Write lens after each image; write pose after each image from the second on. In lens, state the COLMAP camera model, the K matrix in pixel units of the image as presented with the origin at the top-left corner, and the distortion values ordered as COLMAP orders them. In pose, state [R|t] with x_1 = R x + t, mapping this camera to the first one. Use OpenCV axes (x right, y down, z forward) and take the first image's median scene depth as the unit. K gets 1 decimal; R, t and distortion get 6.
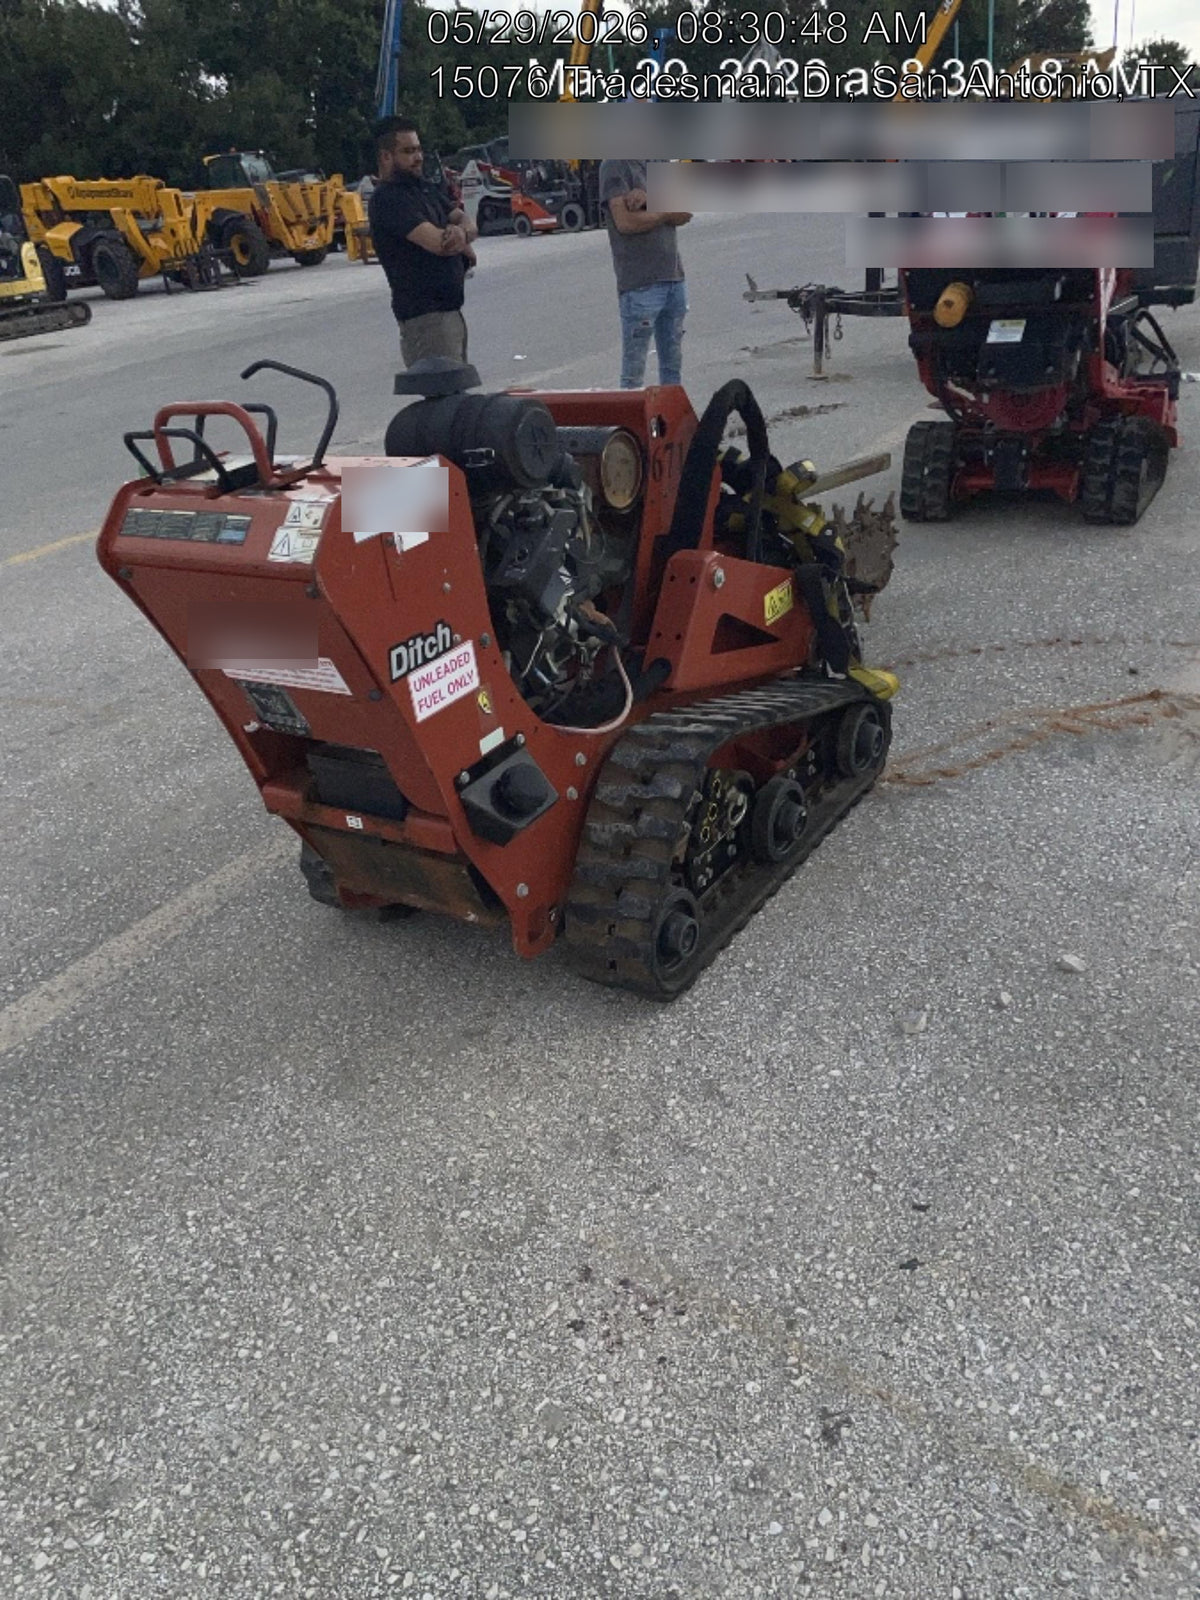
lens RADIAL K [[1198.1, 0, 595.6], [0, 1198.1, 853.1], [0, 0, 1]] dist [0.080950, -0.154029]
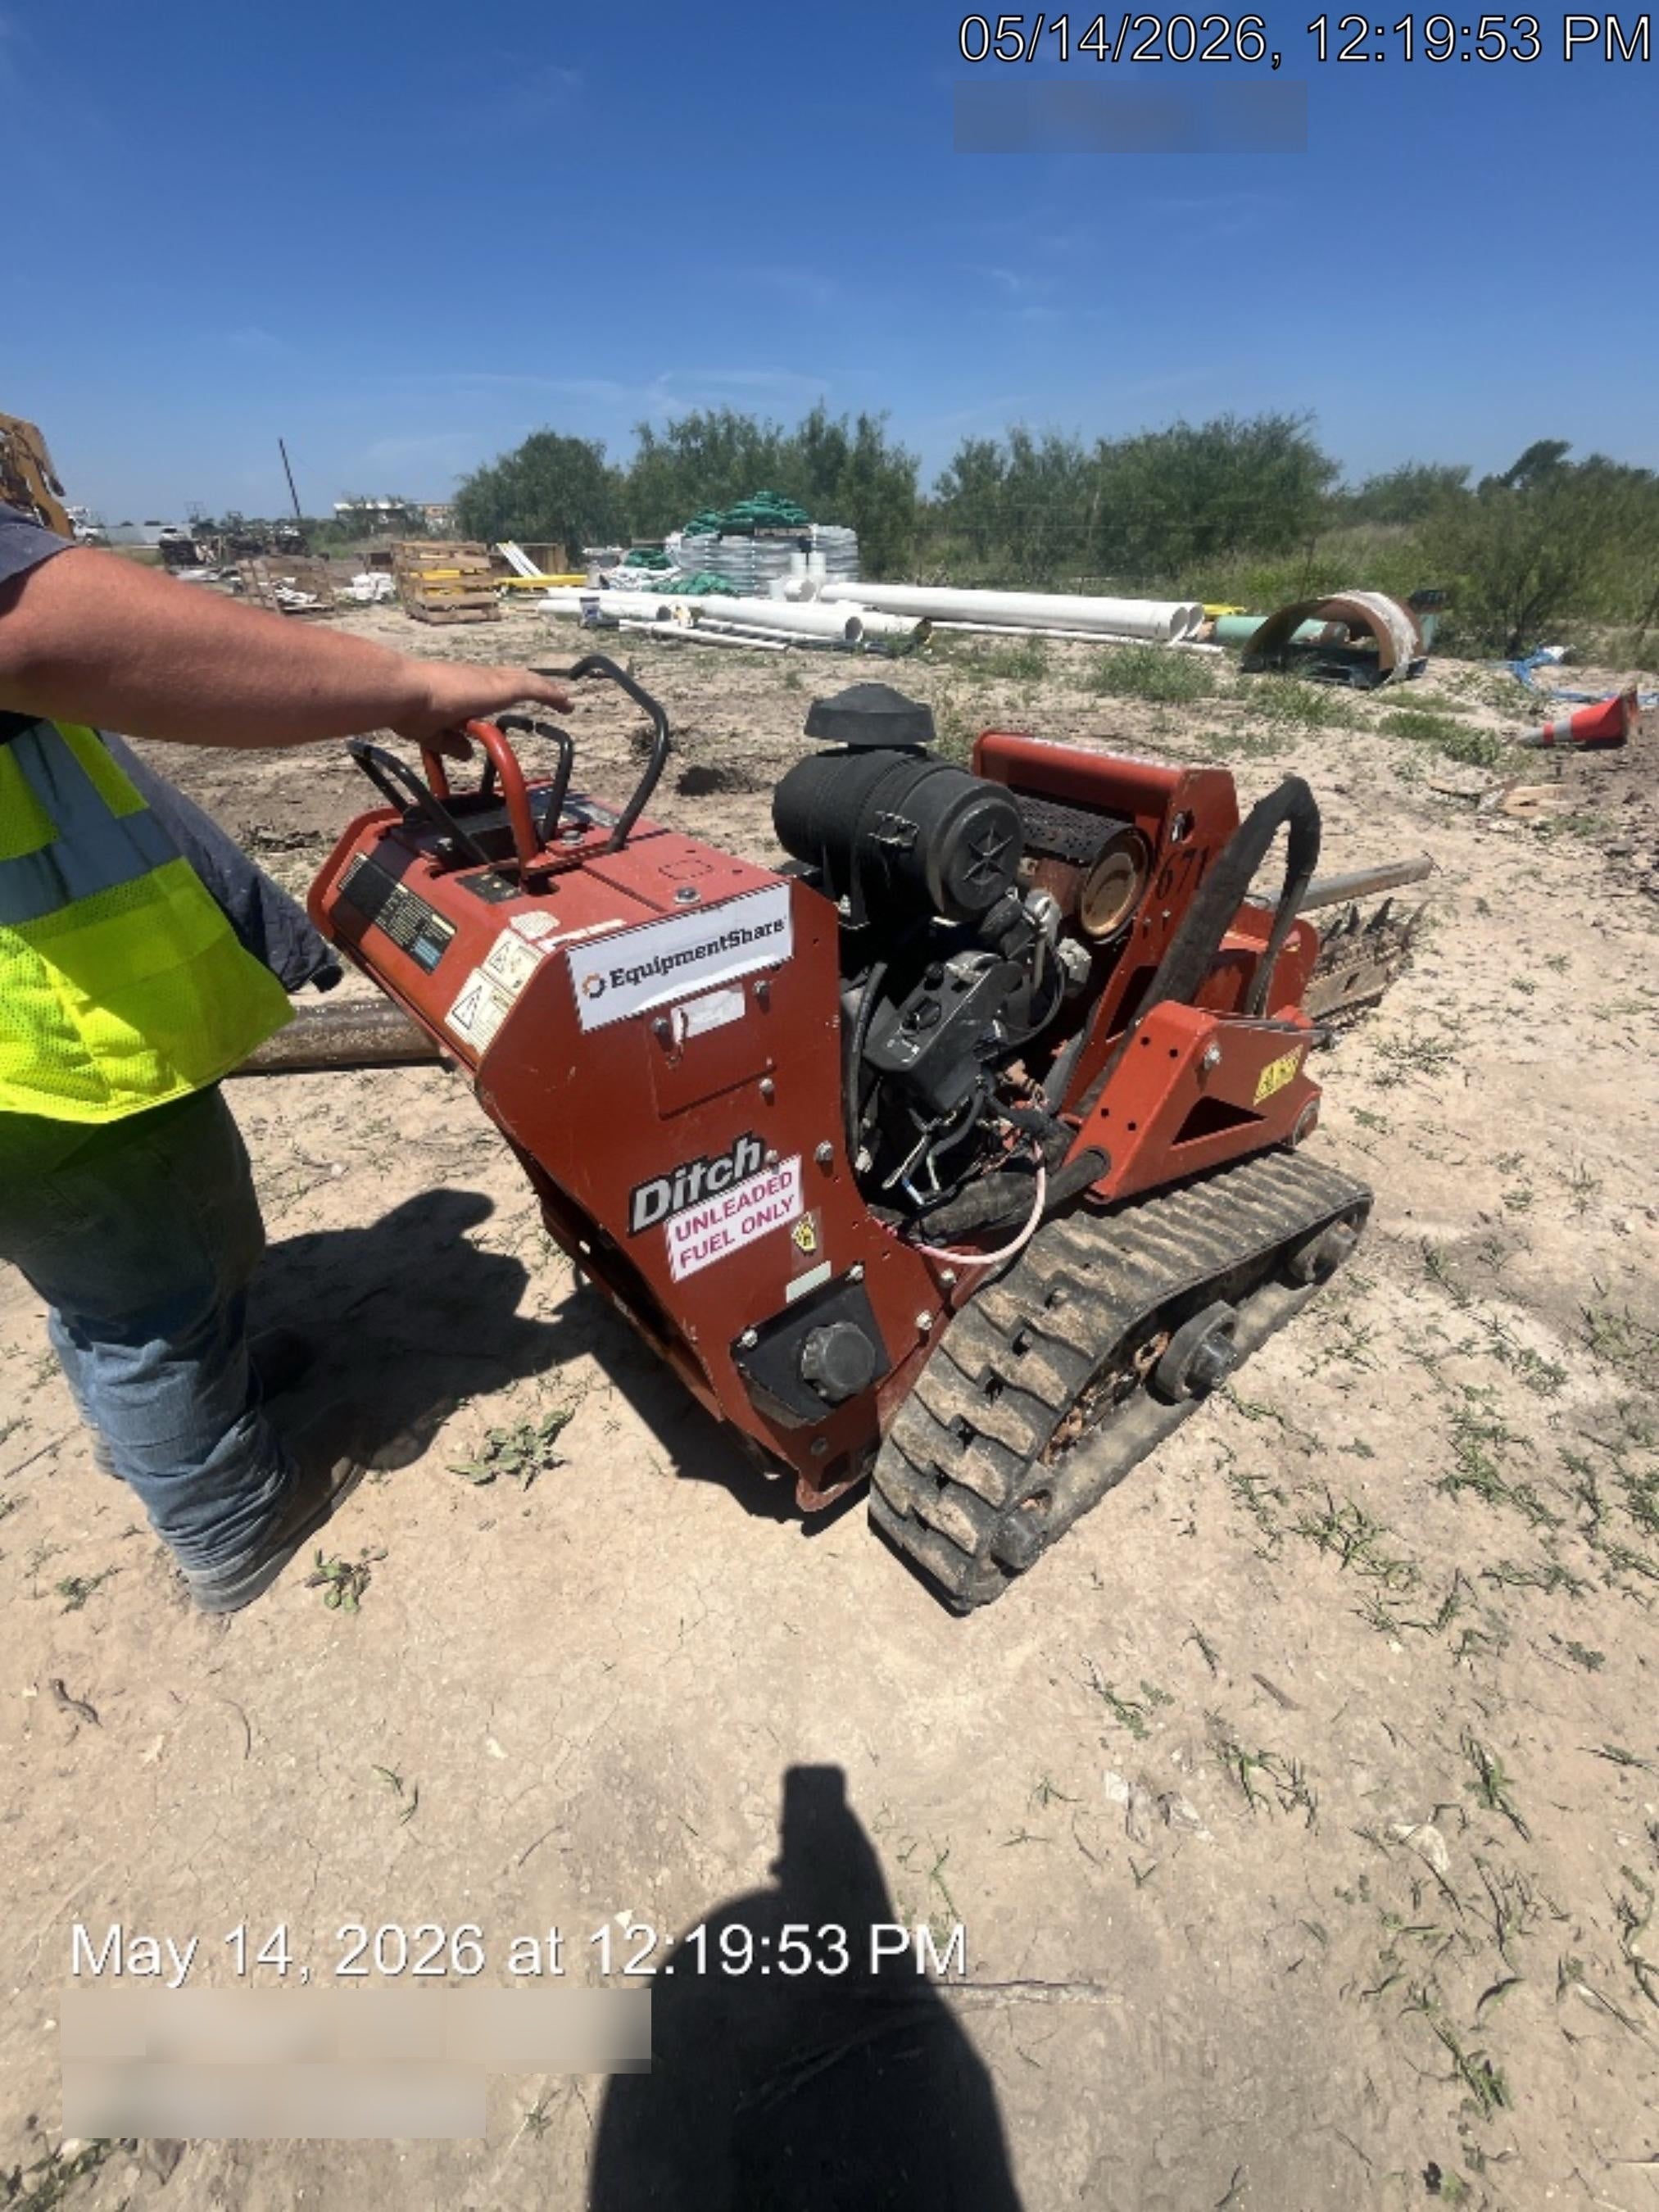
lens RADIAL K [[896.3, 0, 816.3], [0, 896.3, 1104.4], [0, 0, 1]] dist [-0.018662, 0.000022]
pose [[0.947492, 0.252359, -0.196404, -0.009345], [-0.233704, 0.965677, 0.113360, -0.252925], [0.218270, -0.061507, 0.973948, 0.535890]]
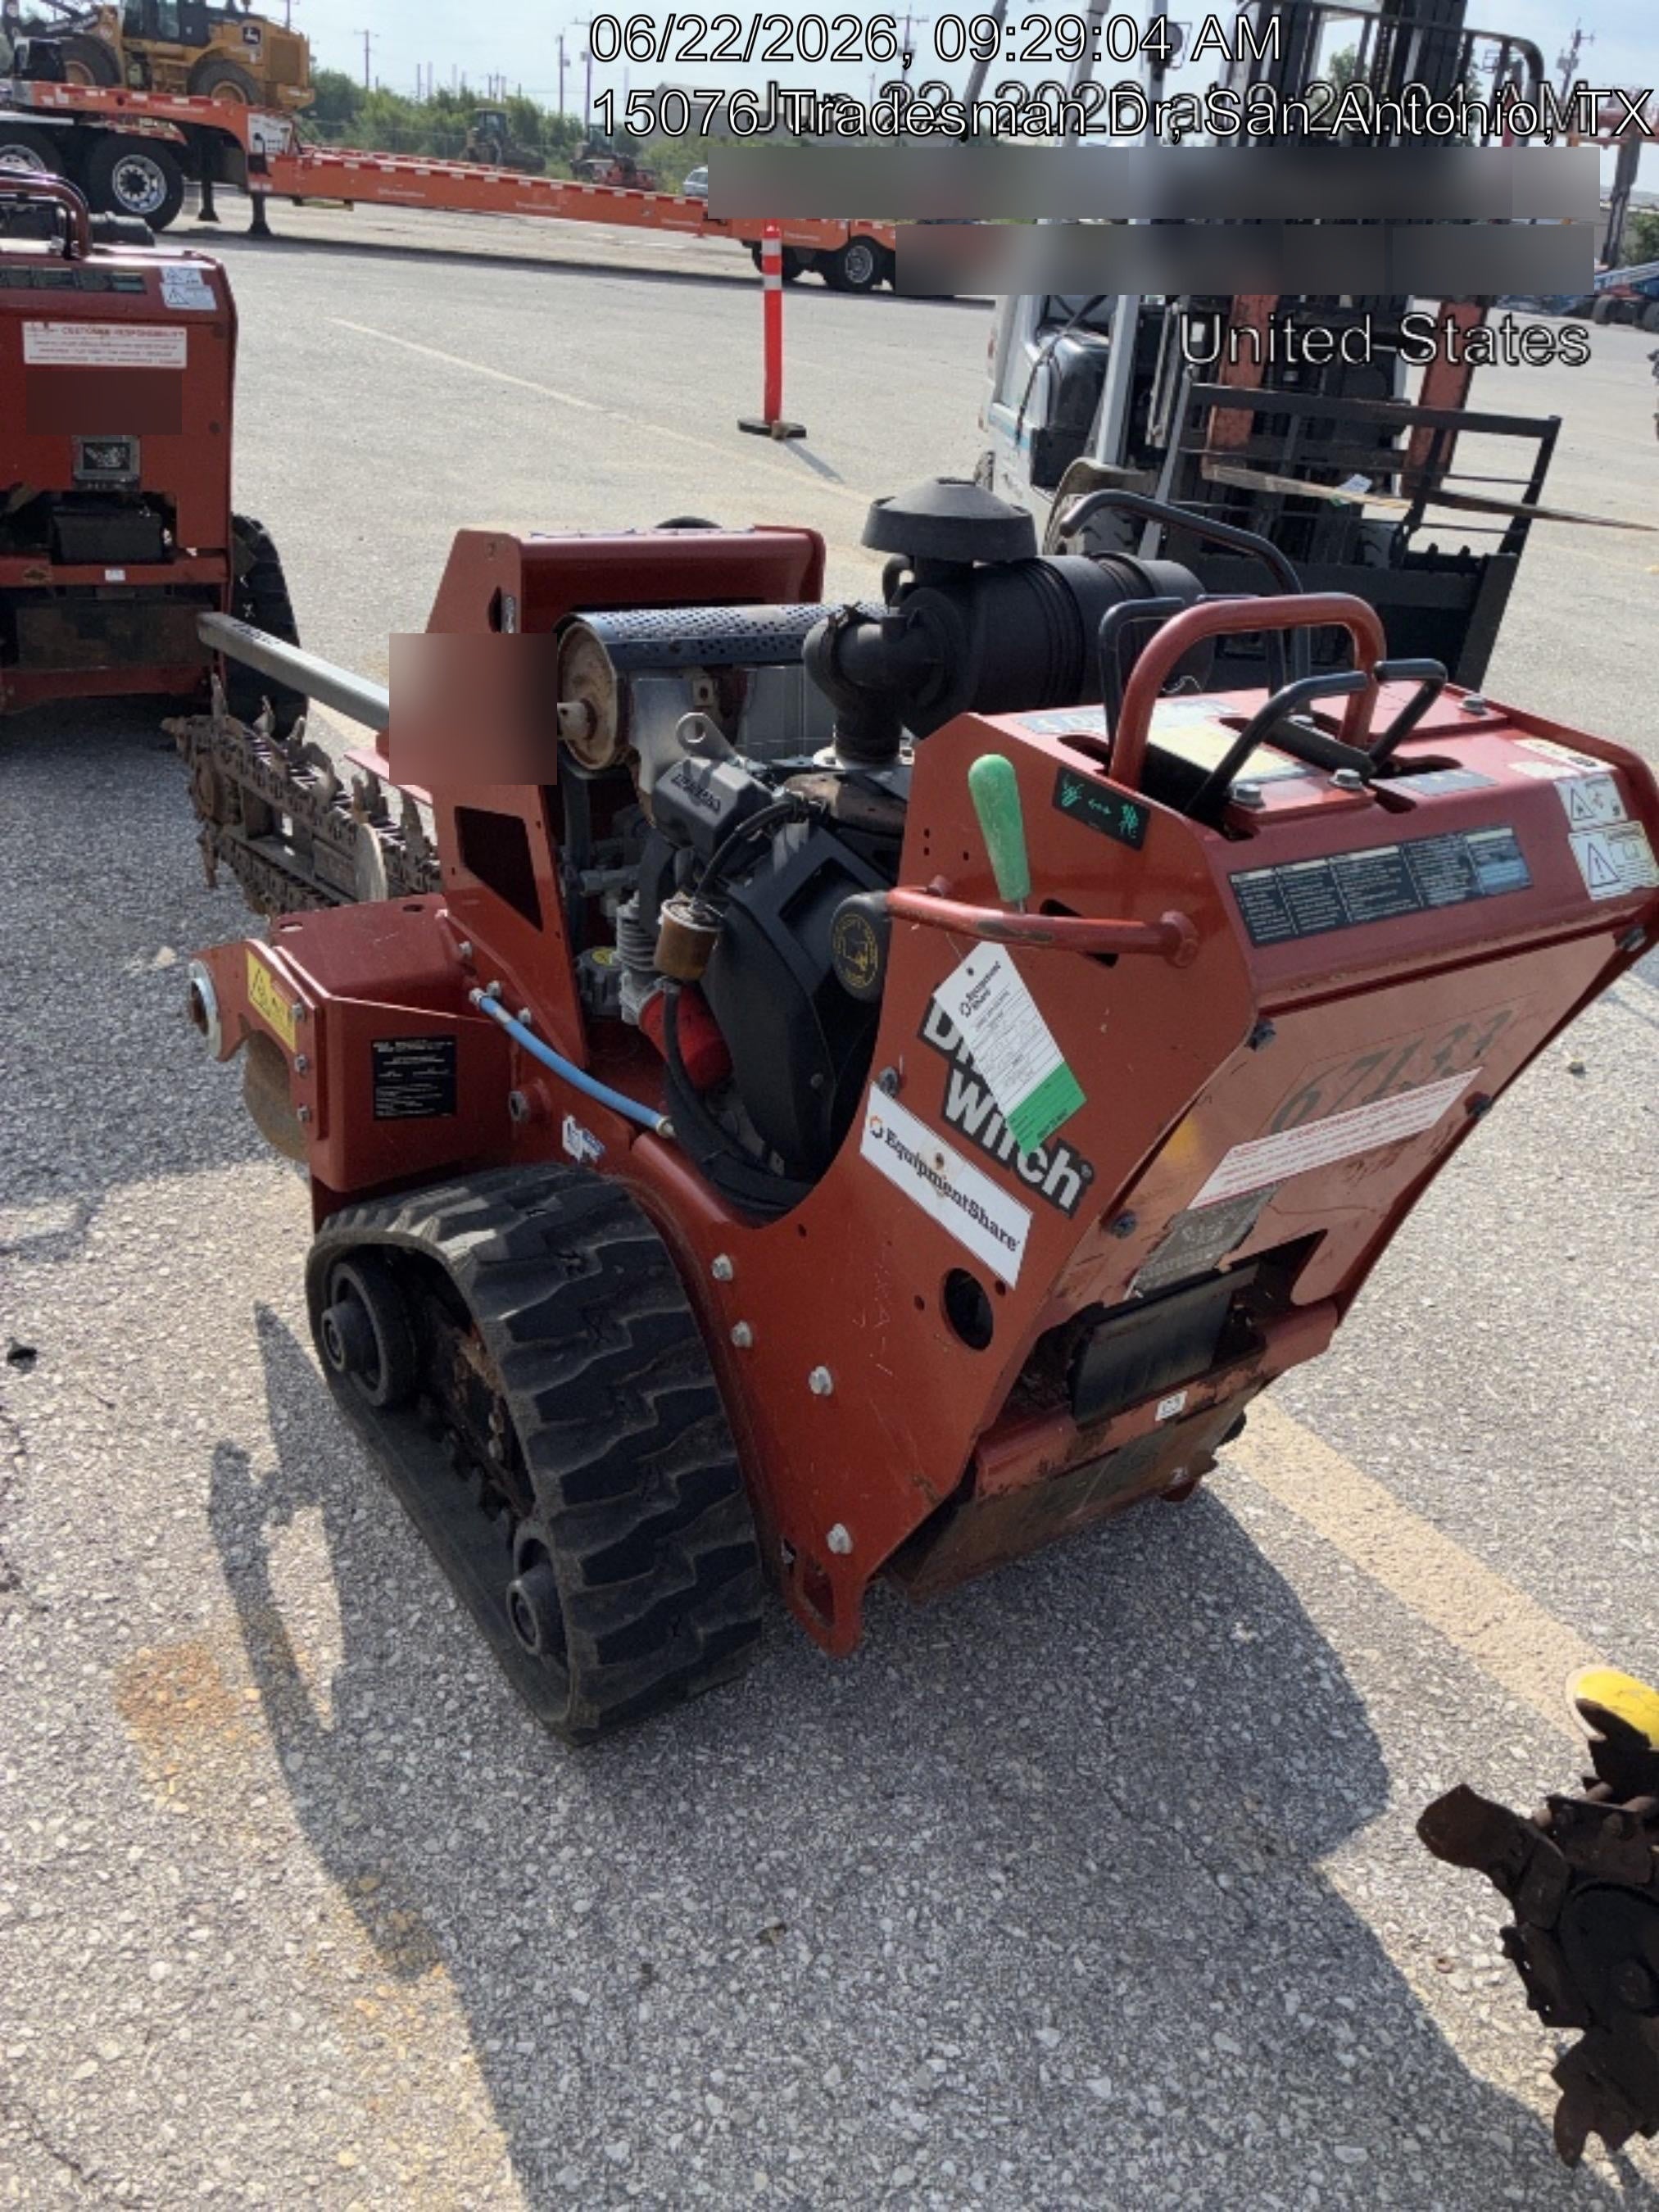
lens RADIAL K [[1663.4, 0, 868.6], [0, 1663.4, 1137.5], [0, 0, 1]] dist [0.049630, -0.002747]
pose [[0.347107, -0.322045, 0.880797, -0.890520], [0.318953, 0.923744, 0.212053, -0.342946], [-0.881922, 0.207327, 0.423355, 0.852394]]
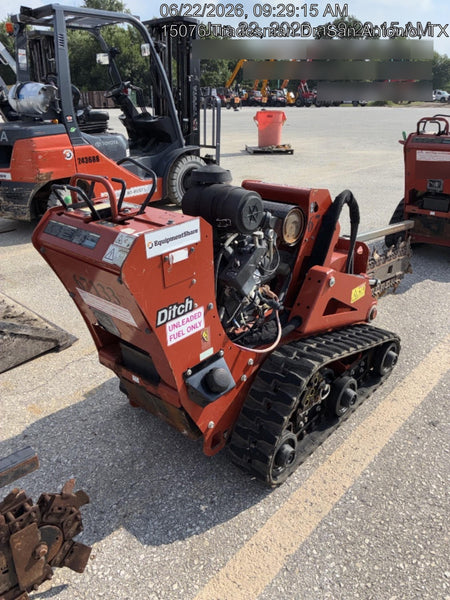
lens RADIAL K [[450.1, 0, 222.9], [0, 450.1, 307.0], [0, 0, 1]] dist [0.084215, -0.153724]
pose [[0.982443, 0.156645, -0.101332, 0.004060], [-0.162766, 0.985119, -0.055206, -0.137501], [0.091176, 0.070730, 0.993320, 0.258124]]
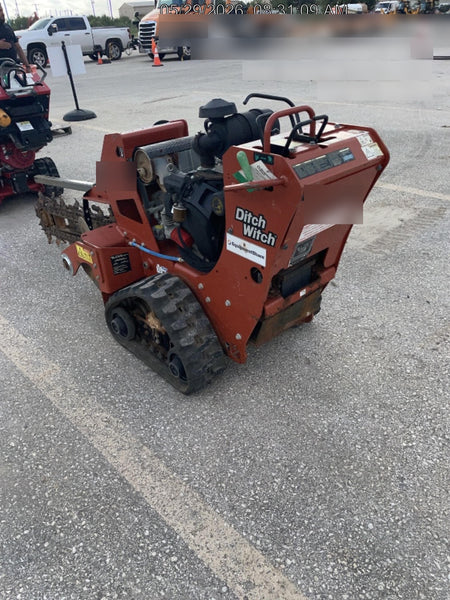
lens RADIAL K [[444.8, 0, 225.3], [0, 444.8, 312.3], [0, 0, 1]] dist [0.067873, 0.000027]
pose [[0.251948, -0.425264, 0.869295, -1.083308], [0.496626, 0.827787, 0.261020, -0.317165], [-0.830593, 0.365951, 0.419756, 0.835403]]
